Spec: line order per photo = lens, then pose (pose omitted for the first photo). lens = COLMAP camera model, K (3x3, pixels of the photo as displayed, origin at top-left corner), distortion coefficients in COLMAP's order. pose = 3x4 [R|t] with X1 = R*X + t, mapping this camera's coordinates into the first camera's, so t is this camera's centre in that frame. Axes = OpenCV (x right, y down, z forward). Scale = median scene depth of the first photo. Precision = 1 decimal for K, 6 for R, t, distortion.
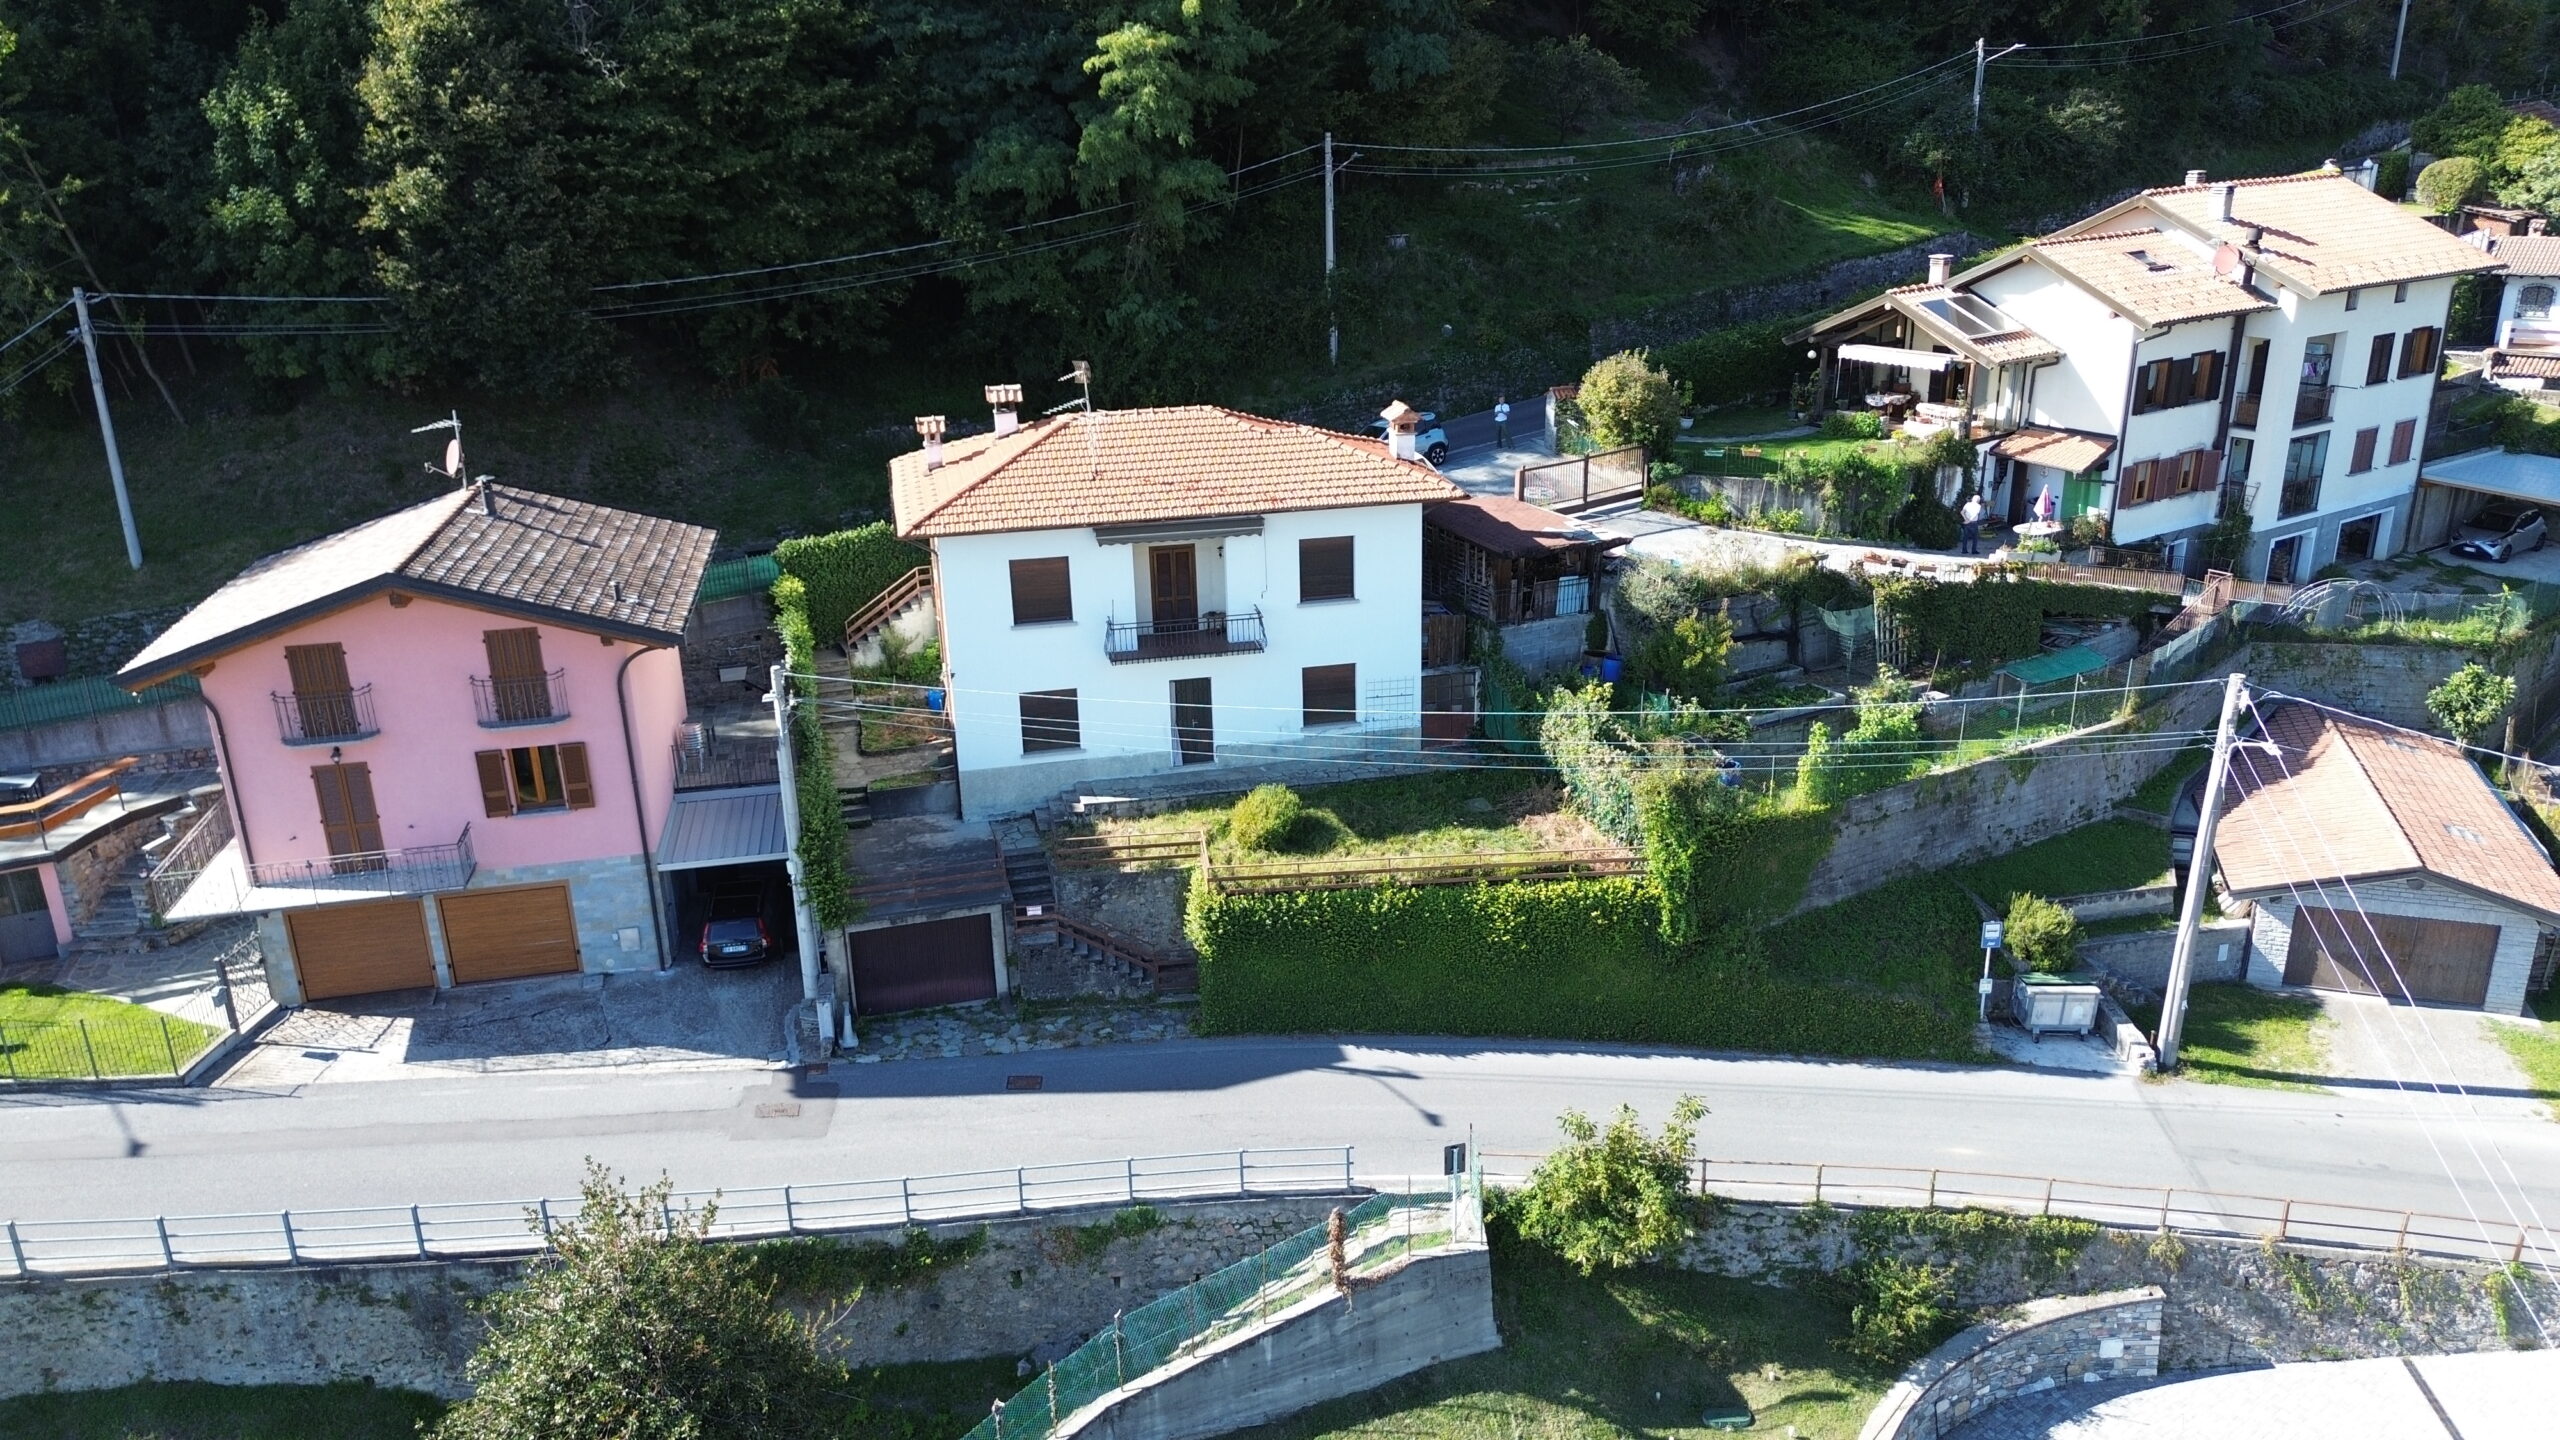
lens RADIAL K [[1804.5, 0, 1280.0], [0, 1804.5, 720.0], [0, 0, 1]] dist [0.068187, -0.074614]
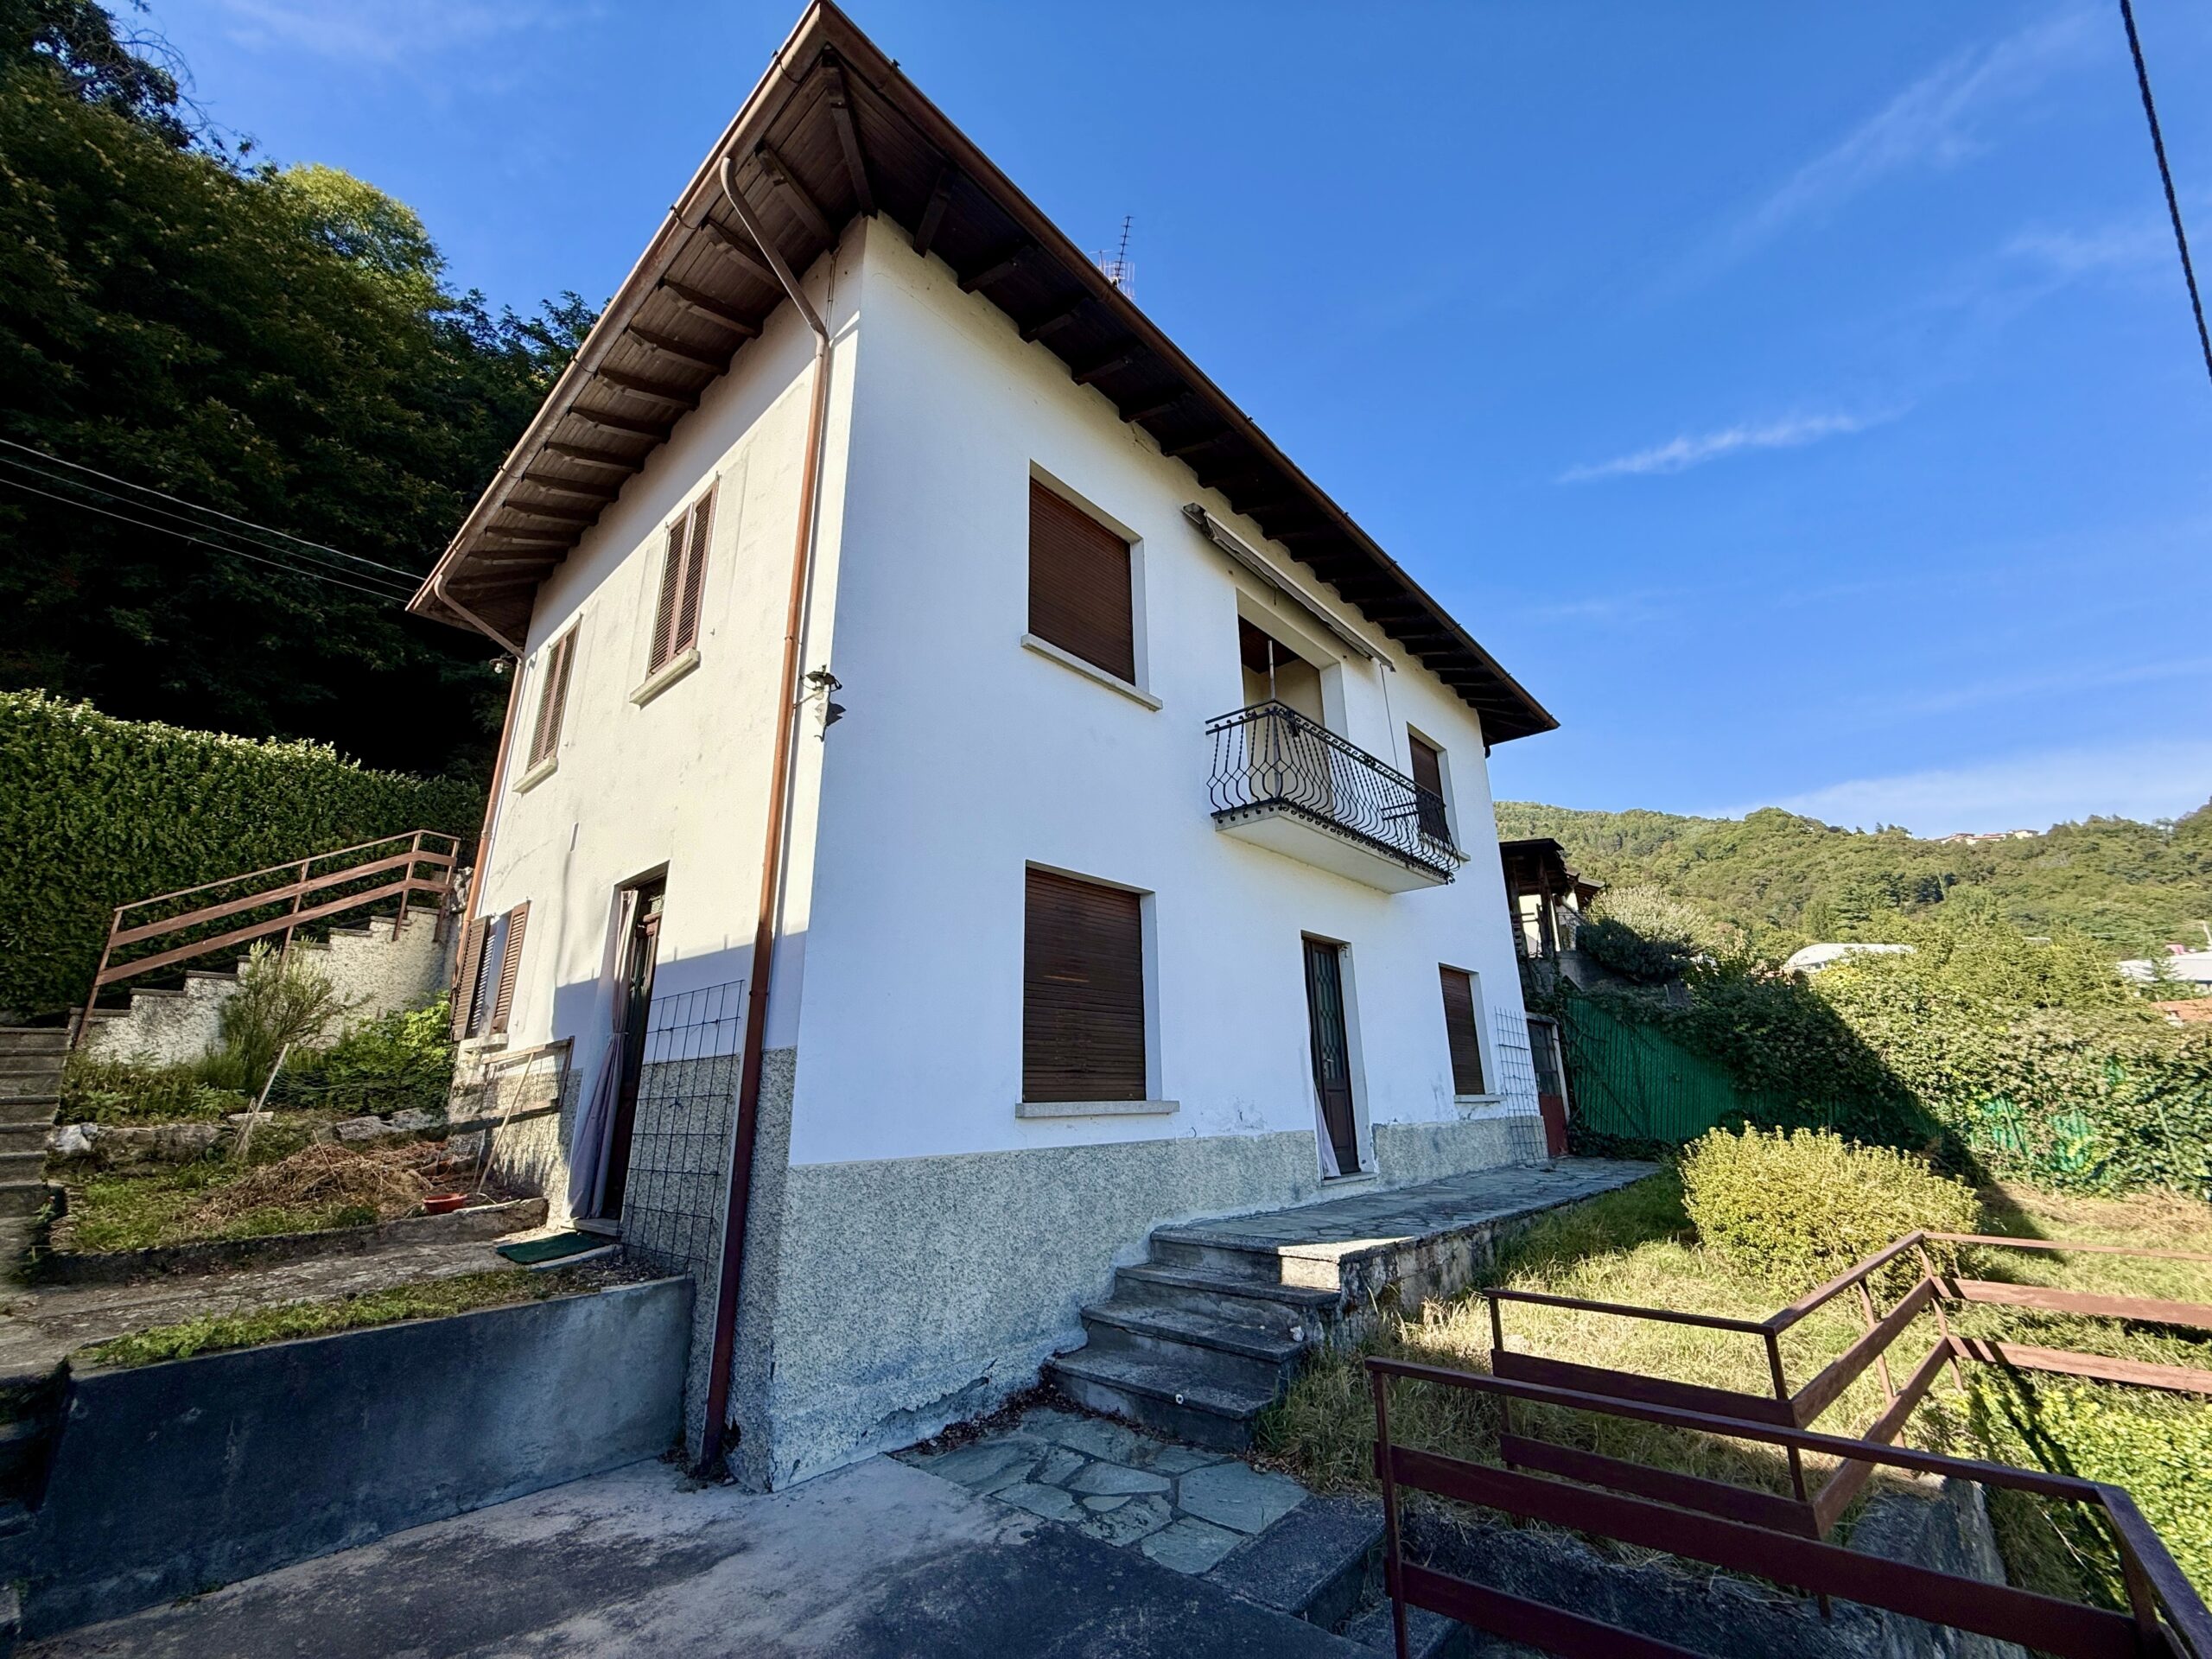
lens RADIAL K [[881.1, 0, 1097.3], [0, 881.1, 826.2], [0, 0, 1]] dist [-0.000169, -0.000310]
pose [[0.814316, 0.184132, 0.550440, -0.209844], [0.187717, 0.813830, -0.549948, 0.057756], [-0.549228, 0.551158, 0.628151, 0.895683]]
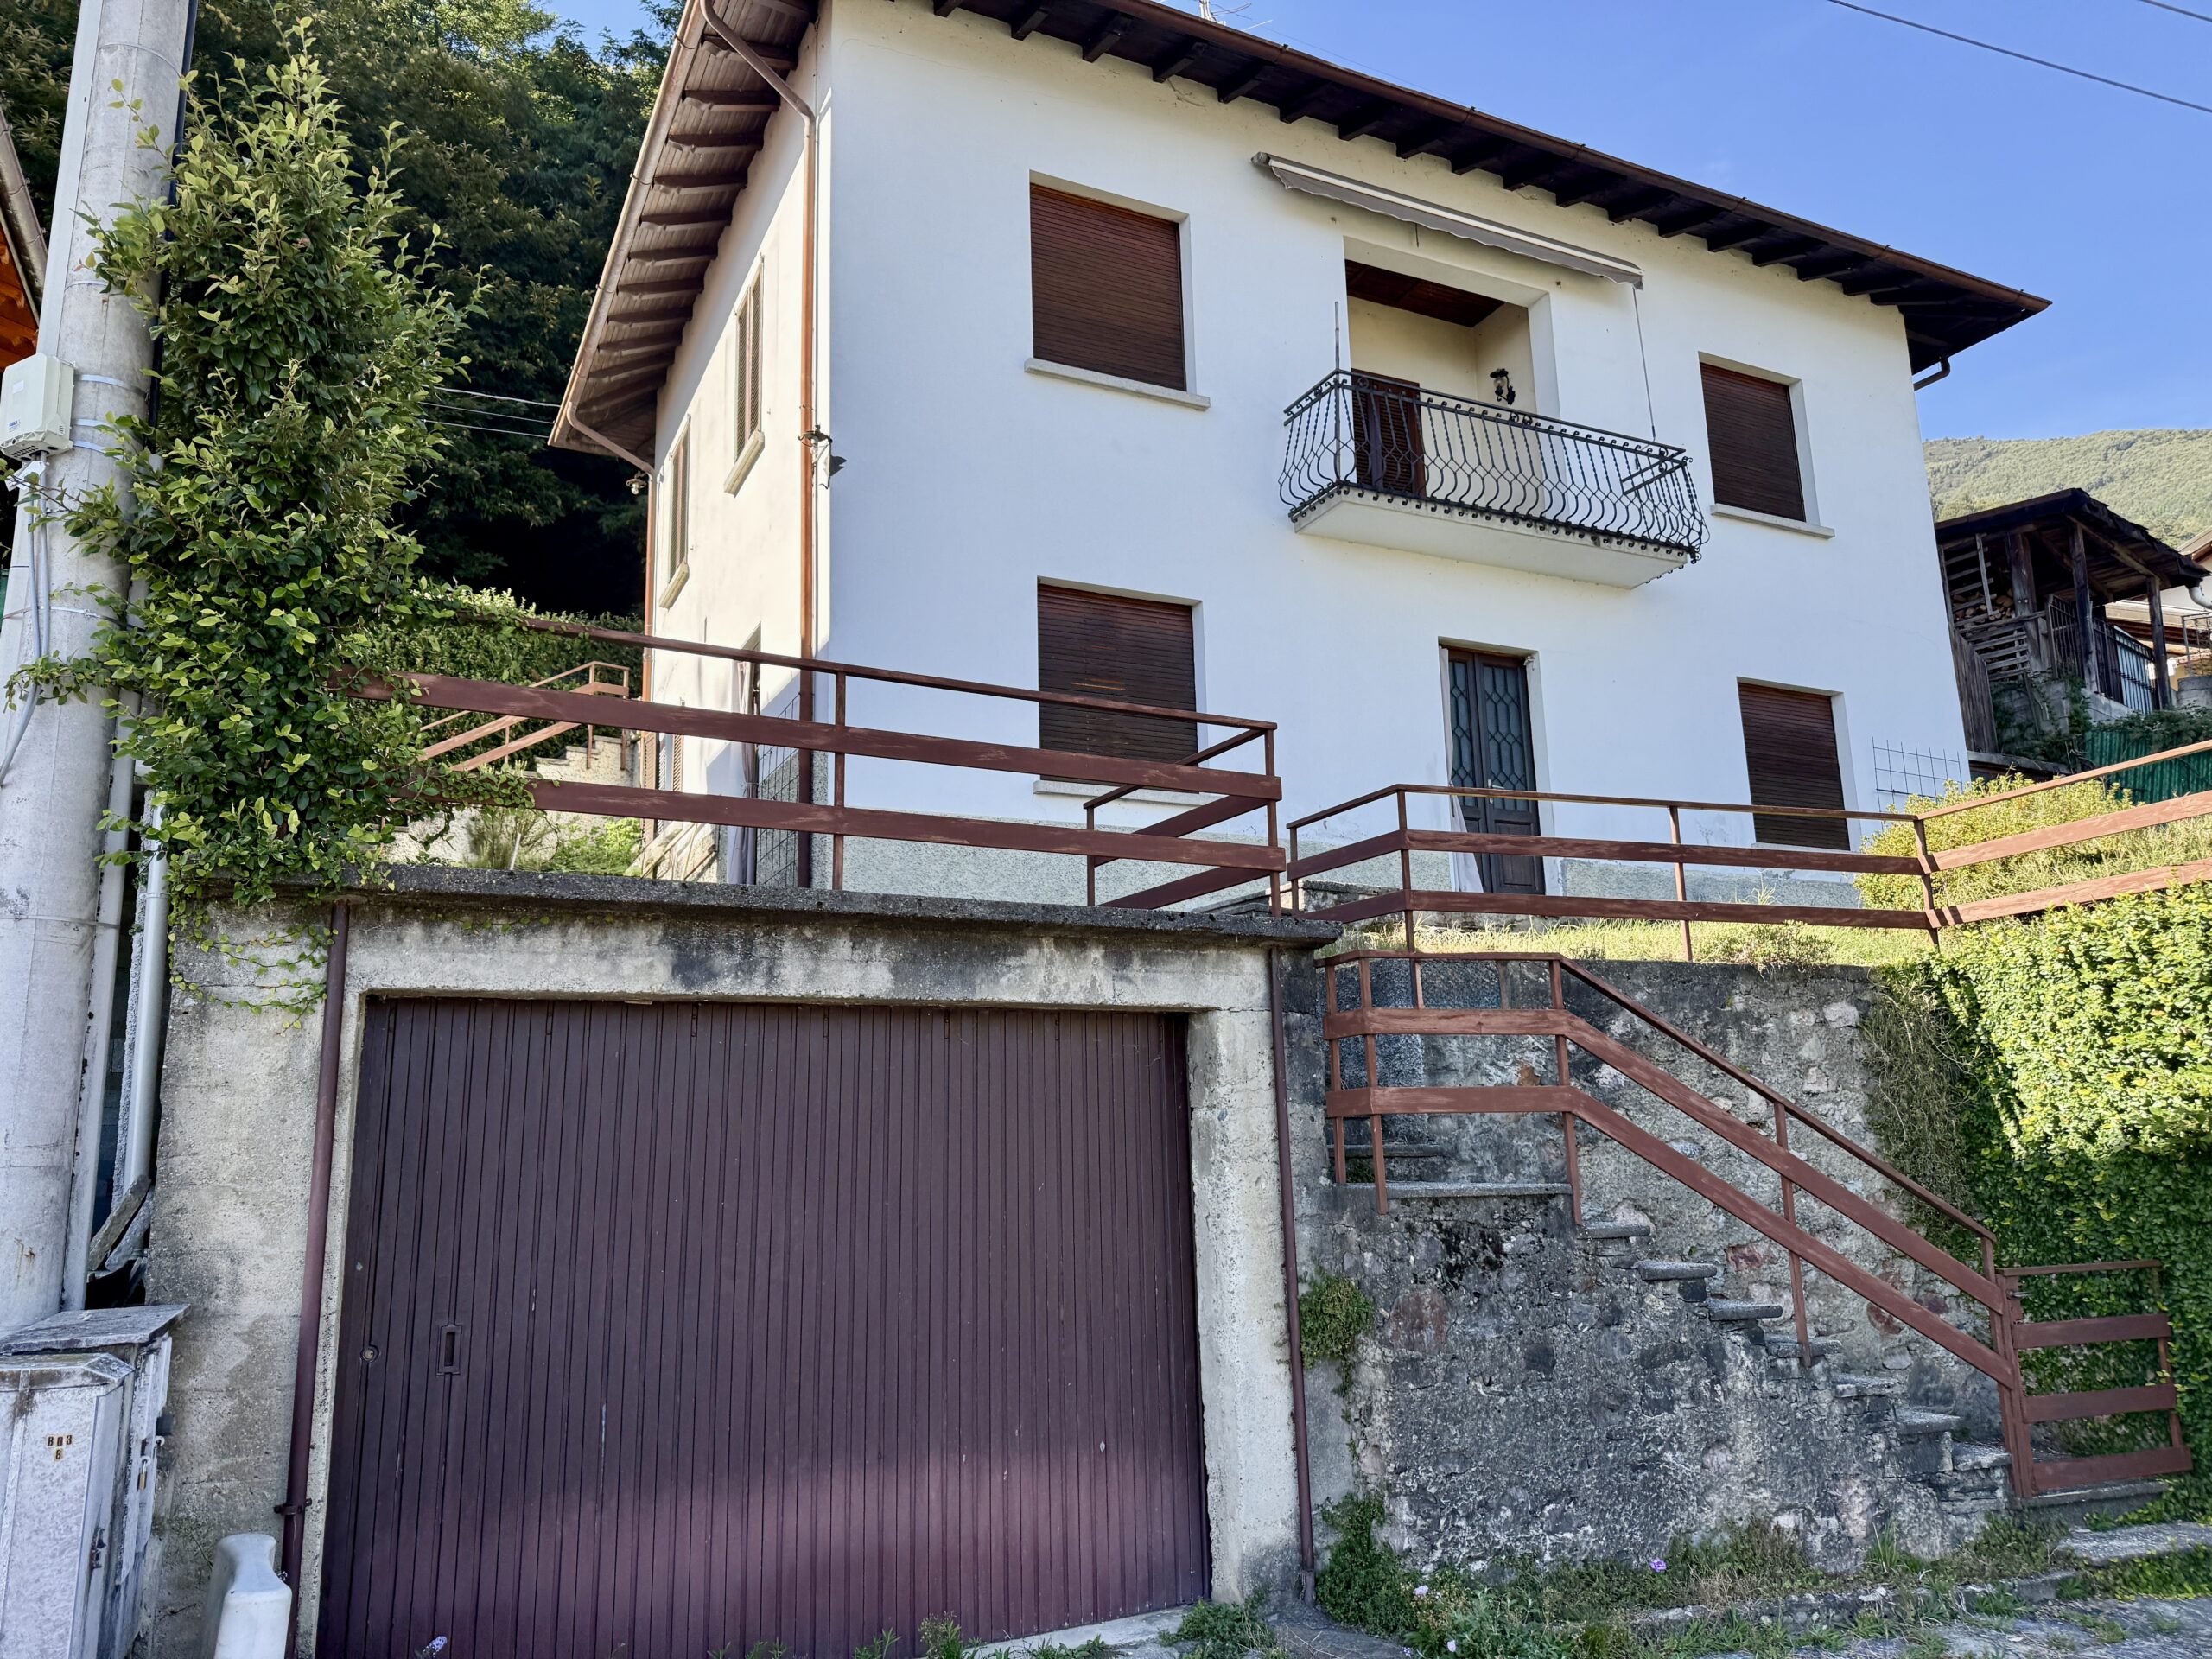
lens RADIAL K [[1550.1, 0, 1092.4], [0, 1550.1, 830.5], [0, 0, 1]] dist [0.054248, -0.077527]
pose [[0.973067, 0.047143, 0.225651, -0.190215], [0.078575, 0.852416, -0.516926, 0.155671], [-0.216718, 0.520734, 0.825754, 0.796976]]
